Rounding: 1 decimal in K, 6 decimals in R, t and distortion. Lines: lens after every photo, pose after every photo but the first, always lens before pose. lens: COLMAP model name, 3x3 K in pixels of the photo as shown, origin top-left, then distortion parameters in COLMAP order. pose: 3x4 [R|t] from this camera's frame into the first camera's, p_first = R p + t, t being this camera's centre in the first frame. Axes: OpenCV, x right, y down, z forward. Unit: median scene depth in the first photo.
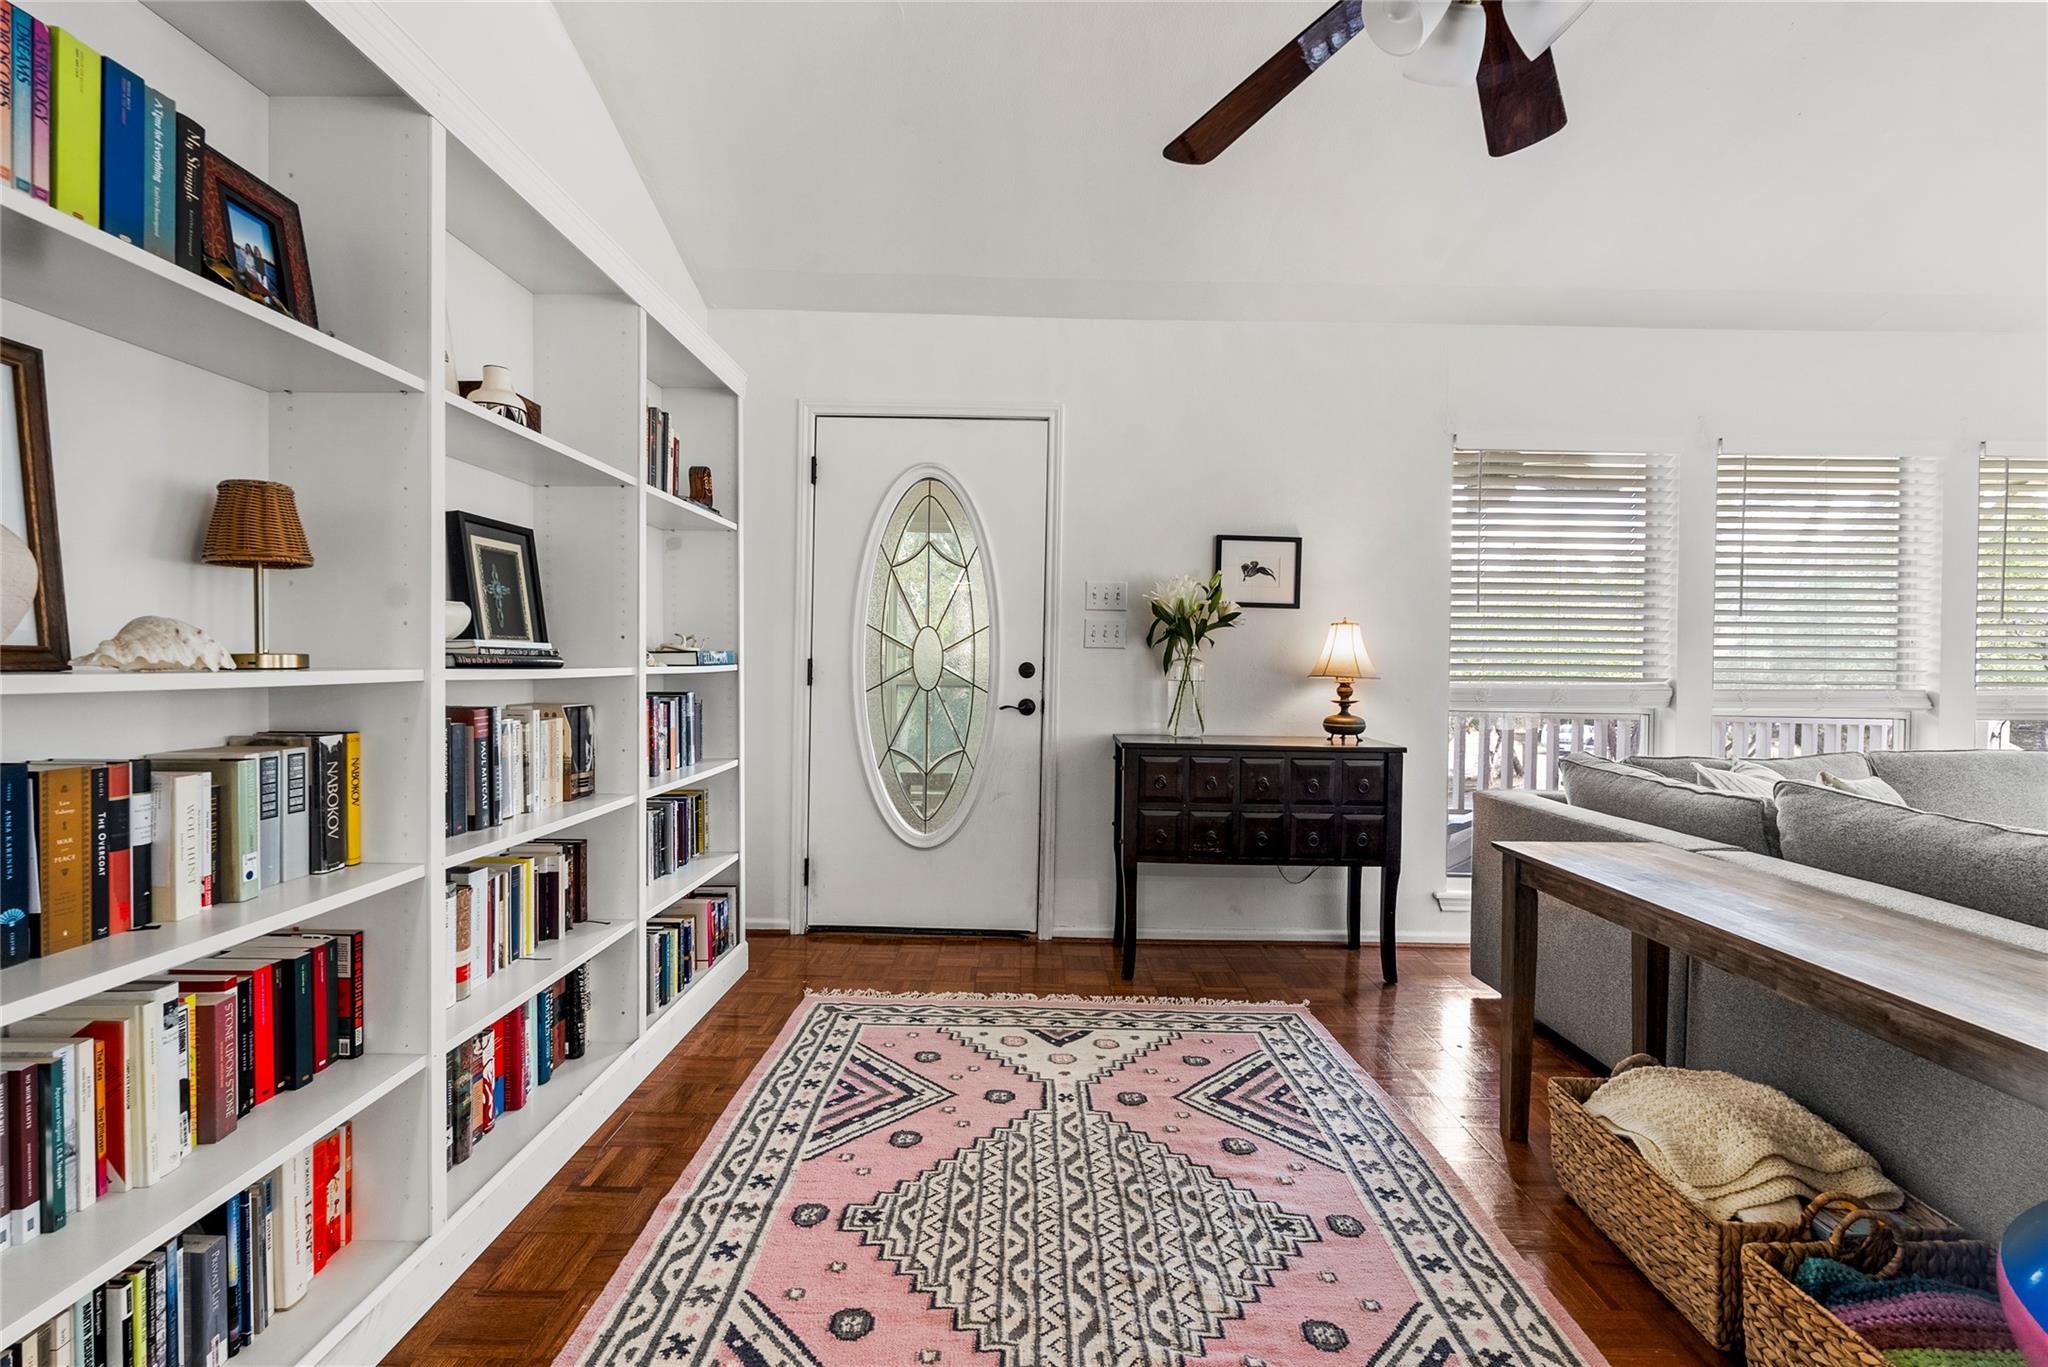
lens RADIAL K [[904.4, 0, 1027.3], [0, 904.4, 675.6], [0, 0, 1]] dist [-0.007013, -0.000162]
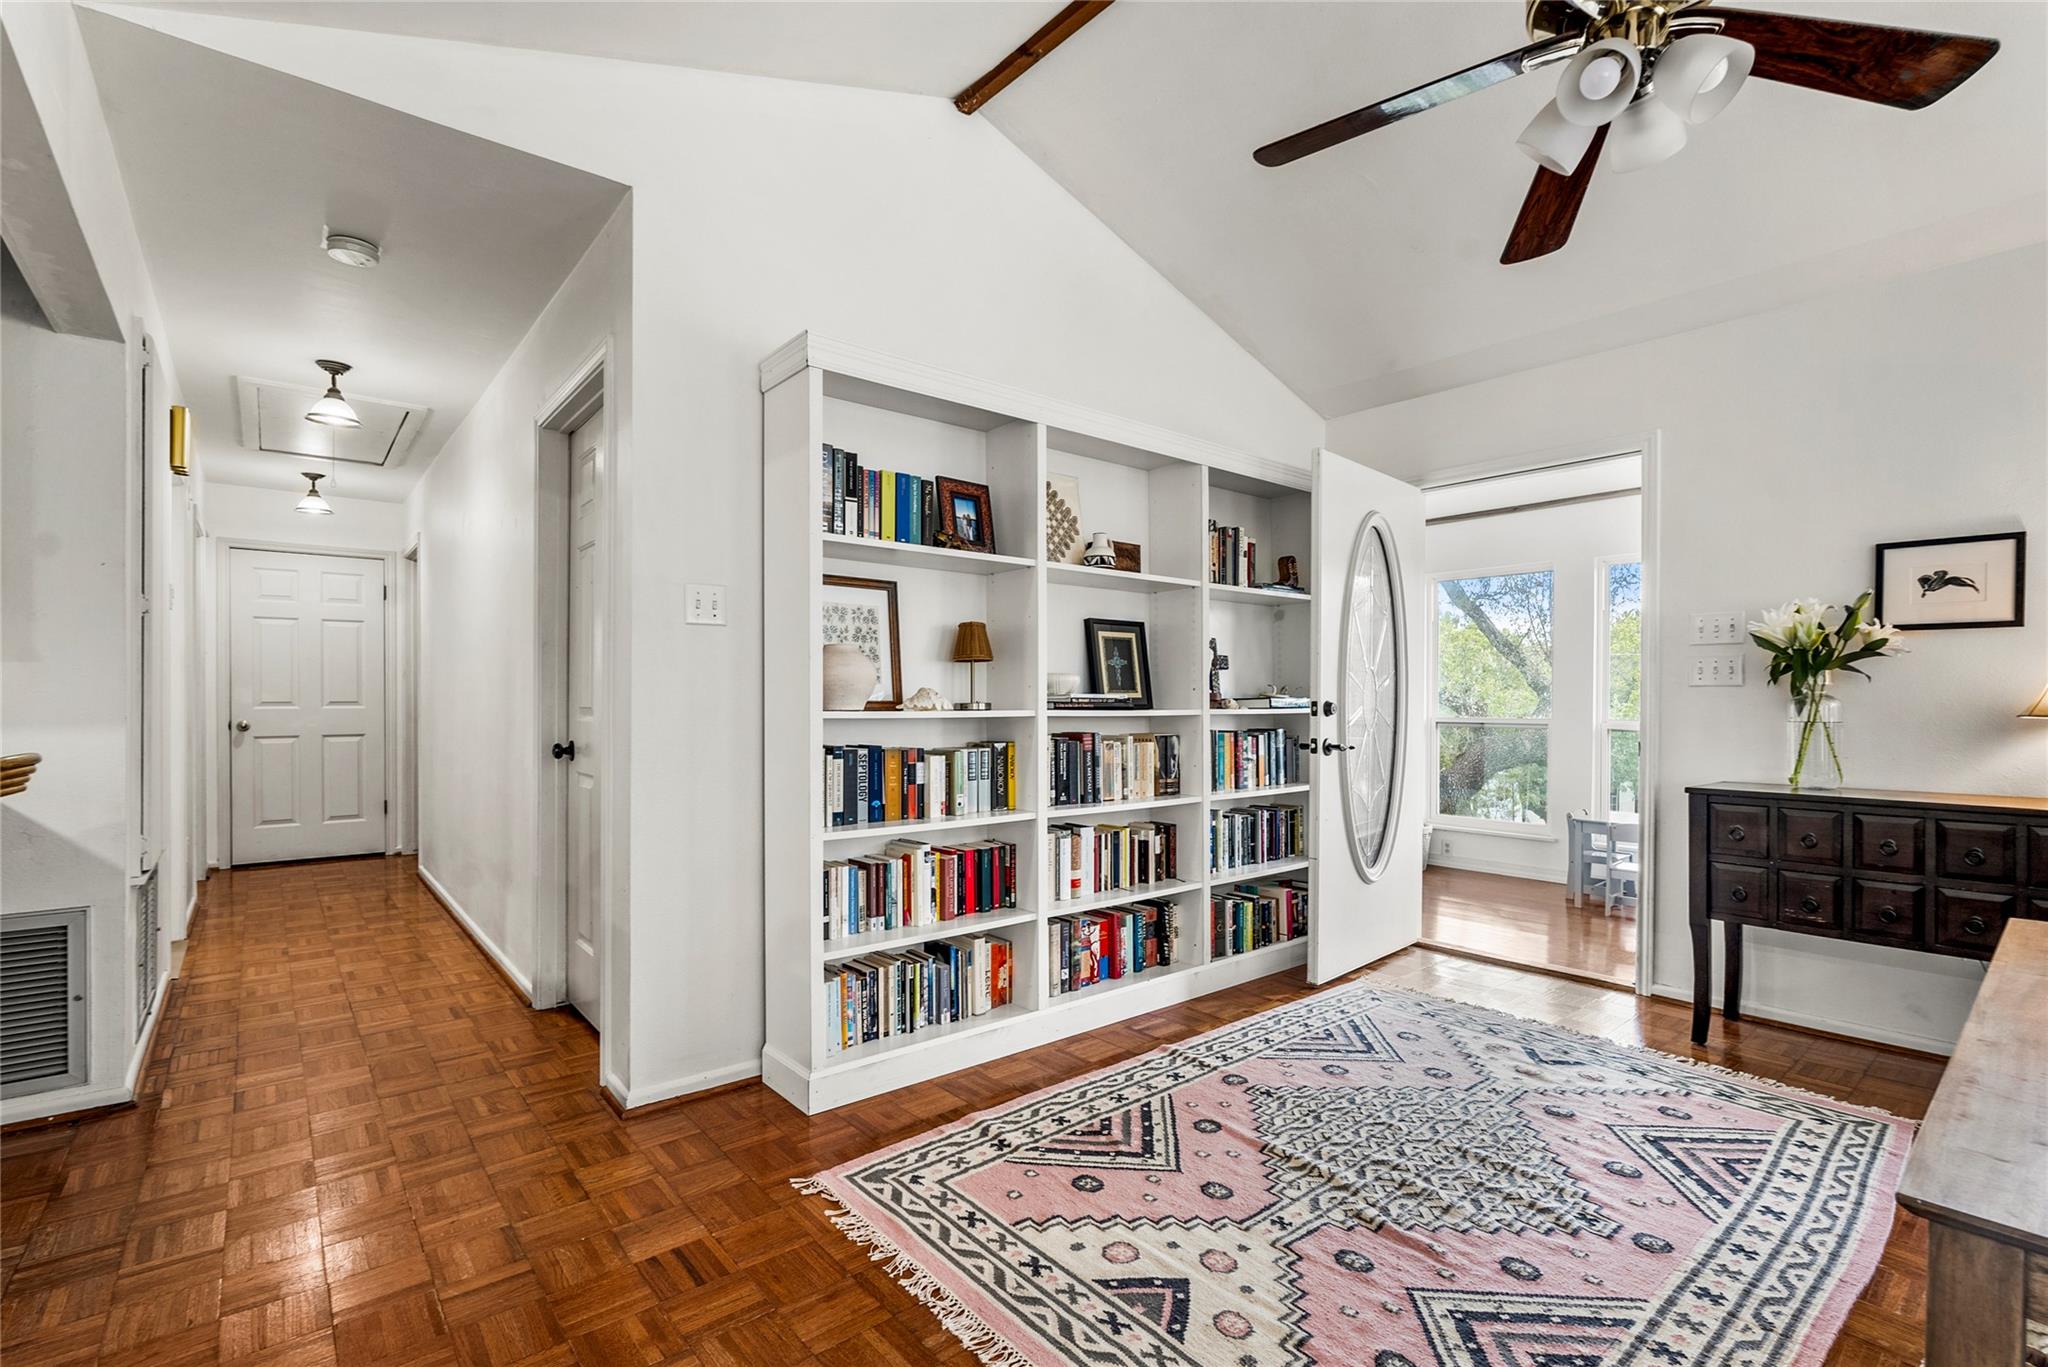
lens RADIAL K [[927.1, 0, 1037.0], [0, 927.1, 703.8], [0, 0, 1]] dist [-0.007561, 0.000942]
pose [[0.644675, -0.012530, -0.764354, 0.627601], [-0.003270, 0.999811, -0.019147, 0.013052], [0.764450, 0.014843, 0.644512, -0.200884]]
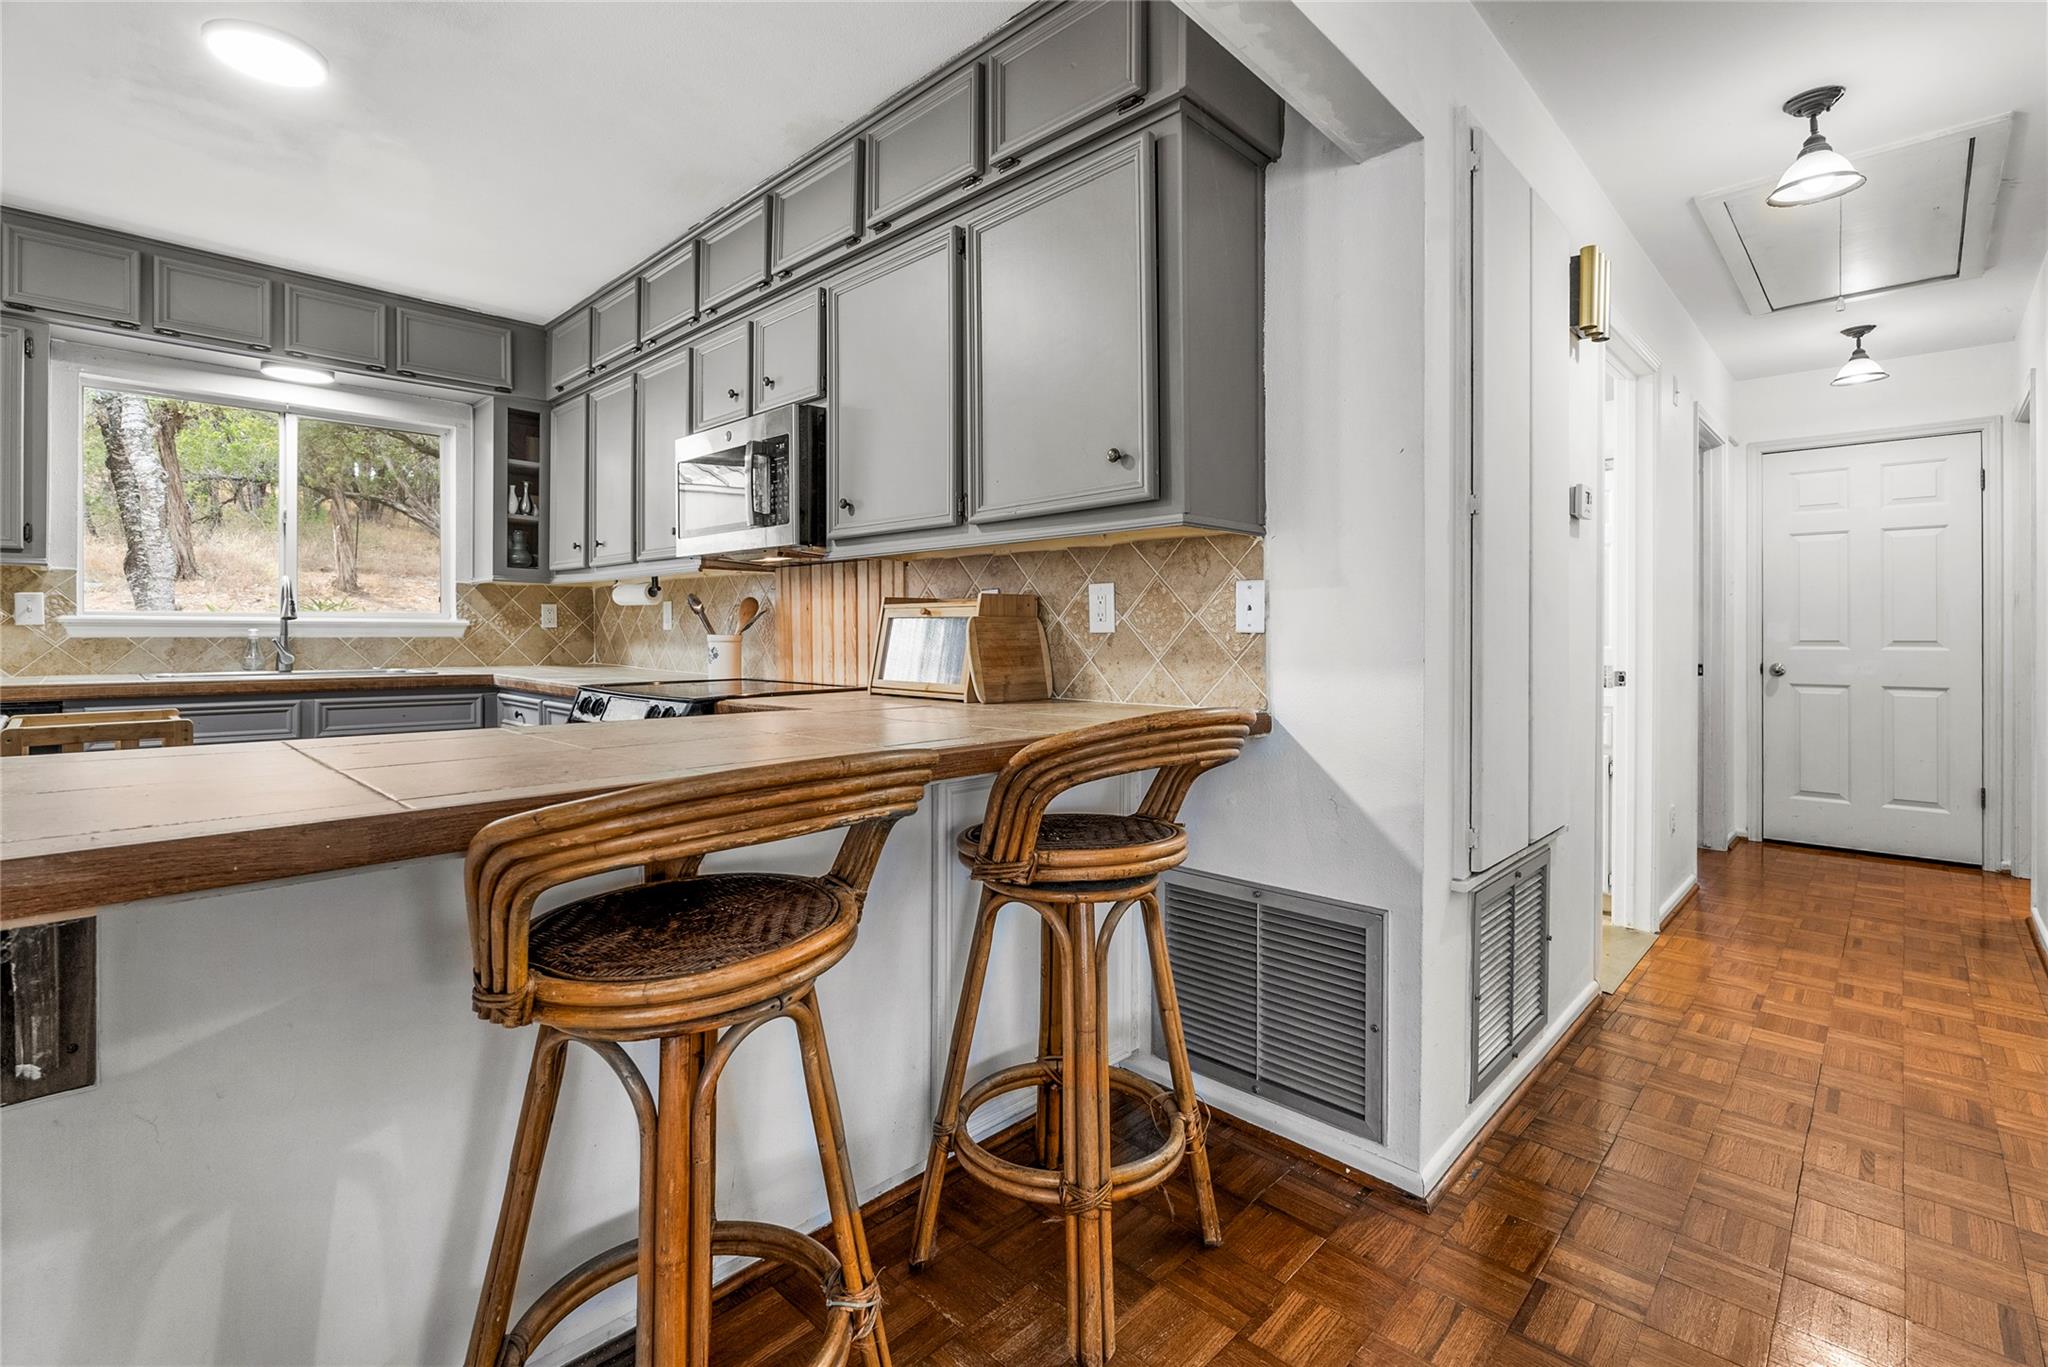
lens RADIAL K [[918.4, 0, 1032.7], [0, 918.4, 630.6], [0, 0, 1]] dist [-0.002950, -0.000303]
pose [[-0.686872, -0.021853, -0.726450, -0.211875], [-0.026759, 0.999631, -0.004769, -0.002776], [0.726286, 0.016163, -0.687203, -0.006716]]
